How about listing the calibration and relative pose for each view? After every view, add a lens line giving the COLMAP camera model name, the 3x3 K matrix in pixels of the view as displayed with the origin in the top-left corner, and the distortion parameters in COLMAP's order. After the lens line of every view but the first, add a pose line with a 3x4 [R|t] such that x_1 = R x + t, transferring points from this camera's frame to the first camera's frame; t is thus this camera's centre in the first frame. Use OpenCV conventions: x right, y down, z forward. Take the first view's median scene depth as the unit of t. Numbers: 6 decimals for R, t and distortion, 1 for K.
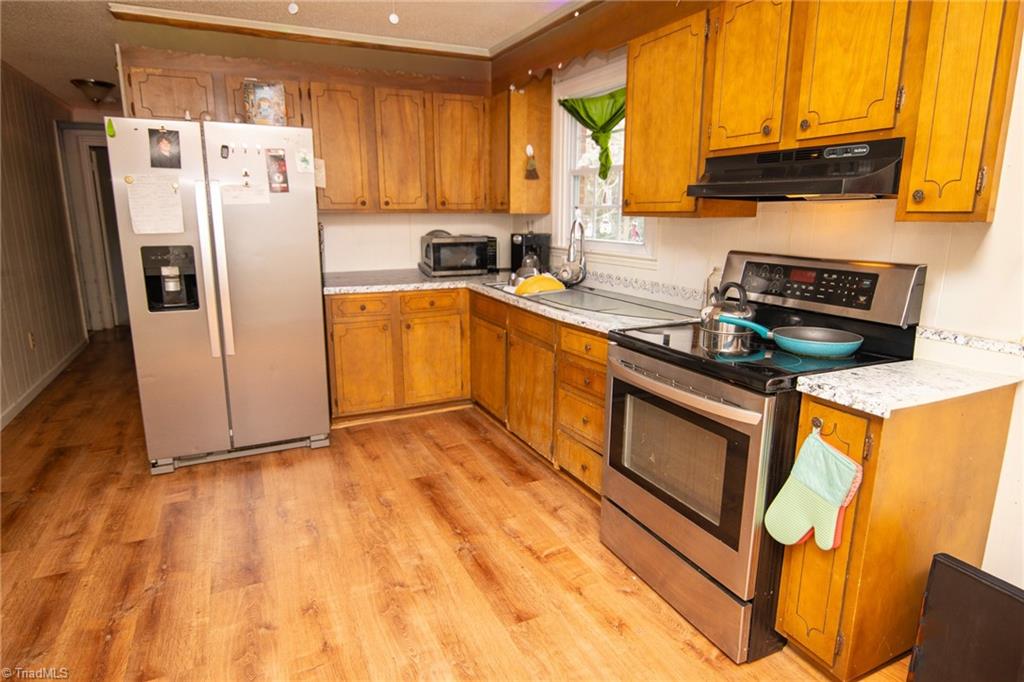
lens RADIAL K [[591.9, 0, 512.1], [0, 591.9, 334.8], [0, 0, 1]] dist [-0.000124, 0.000375]
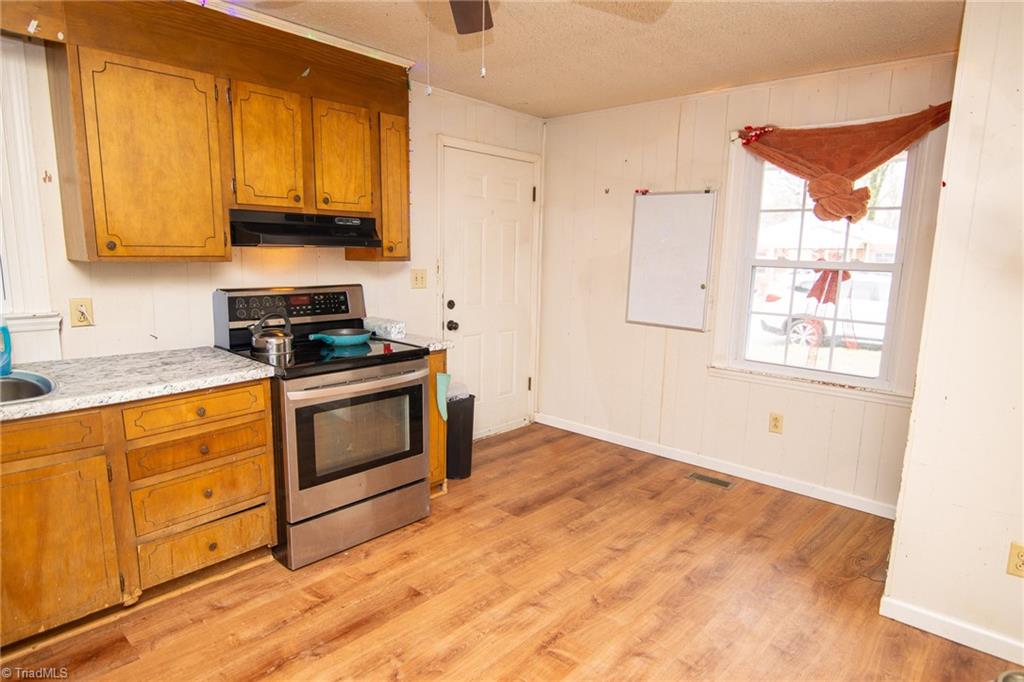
lens RADIAL K [[585.4, 0, 512.0], [0, 585.4, 341.0], [0, 0, 1]] dist [-0.001682, -0.000485]
pose [[-0.385523, -0.144341, 0.911338, -1.043399], [0.174509, 0.958457, 0.225627, -0.241897], [-0.906046, 0.246021, -0.344318, 1.078944]]
